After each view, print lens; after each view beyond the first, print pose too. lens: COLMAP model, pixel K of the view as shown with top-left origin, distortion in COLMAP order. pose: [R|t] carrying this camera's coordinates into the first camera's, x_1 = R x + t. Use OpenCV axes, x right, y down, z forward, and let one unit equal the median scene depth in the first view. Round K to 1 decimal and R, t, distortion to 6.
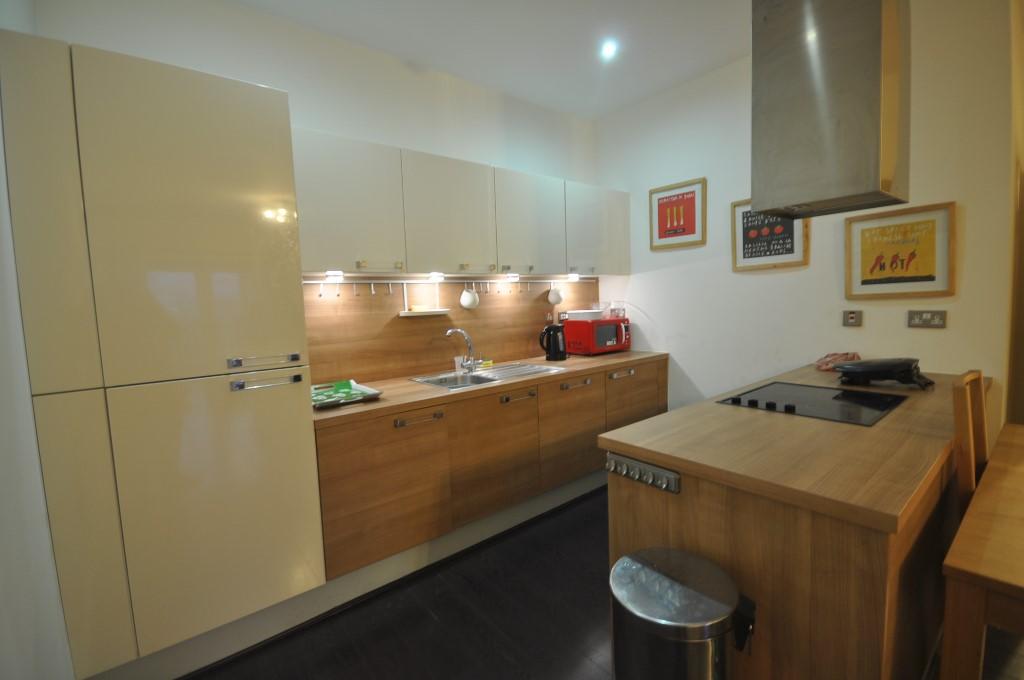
lens RADIAL K [[446.4, 0, 511.3], [0, 446.4, 338.5], [0, 0, 1]] dist [-0.010796, -0.001302]
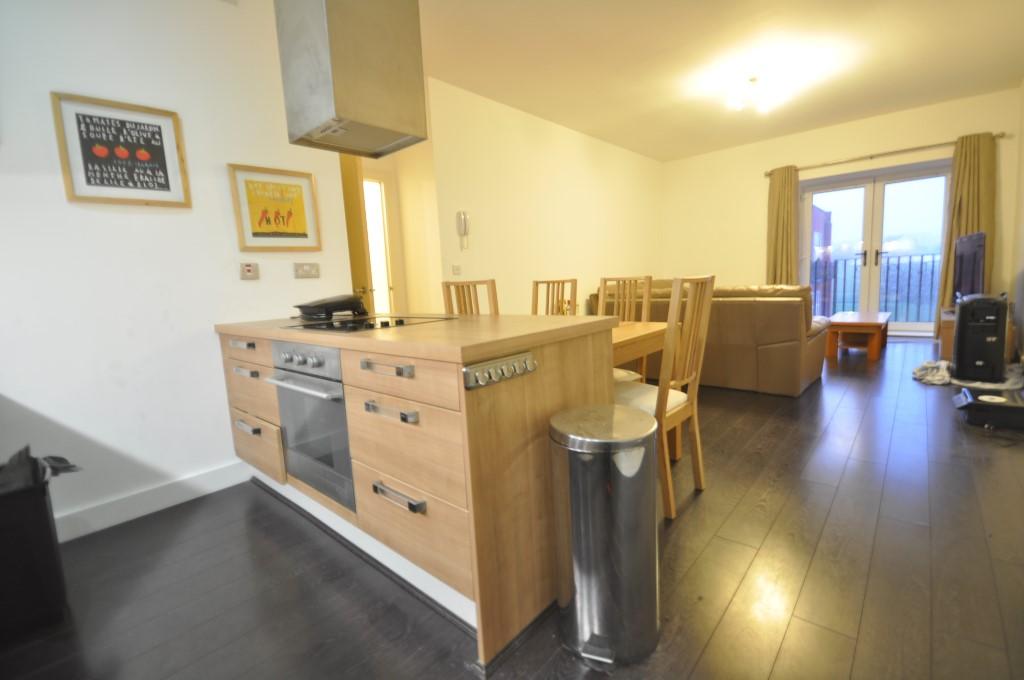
lens RADIAL K [[446.4, 0, 512.4], [0, 446.4, 338.9], [0, 0, 1]] dist [-0.010796, -0.001302]
pose [[-0.160380, -0.068257, 0.984693, -0.291421], [0.148553, 0.984574, 0.092444, 0.096241], [-0.975813, 0.161105, -0.147766, 0.609552]]
